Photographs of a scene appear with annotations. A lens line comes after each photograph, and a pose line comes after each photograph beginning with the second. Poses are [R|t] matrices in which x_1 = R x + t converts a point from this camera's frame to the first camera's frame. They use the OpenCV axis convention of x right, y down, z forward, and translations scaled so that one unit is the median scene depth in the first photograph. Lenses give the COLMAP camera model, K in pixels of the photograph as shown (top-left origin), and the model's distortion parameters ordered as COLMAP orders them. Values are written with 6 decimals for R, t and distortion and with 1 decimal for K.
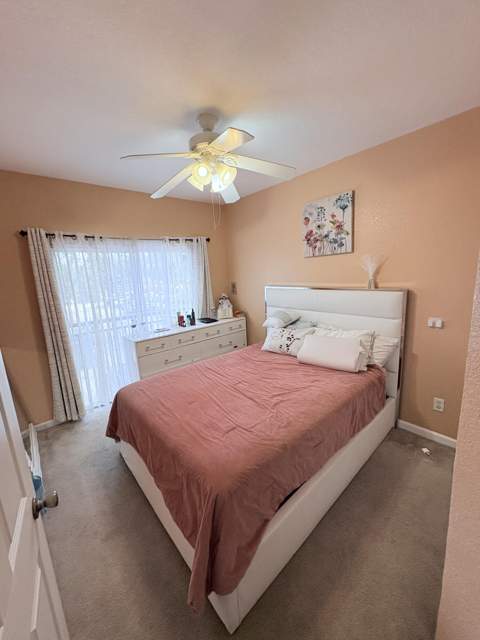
lens RADIAL K [[257.1, 0, 239.7], [0, 257.1, 320.0], [0, 0, 1]] dist [-0.000802, 0.000413]
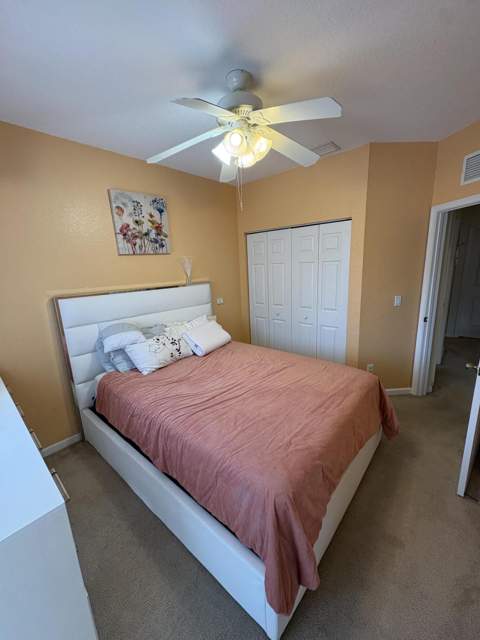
lens RADIAL K [[257.1, 0, 240.1], [0, 257.1, 320.6], [0, 0, 1]] dist [-0.000802, 0.000413]
pose [[-0.128223, -0.154049, 0.979708, -0.706204], [0.235877, 0.954778, 0.181000, -0.110335], [-0.963286, 0.254299, -0.086088, 0.833682]]
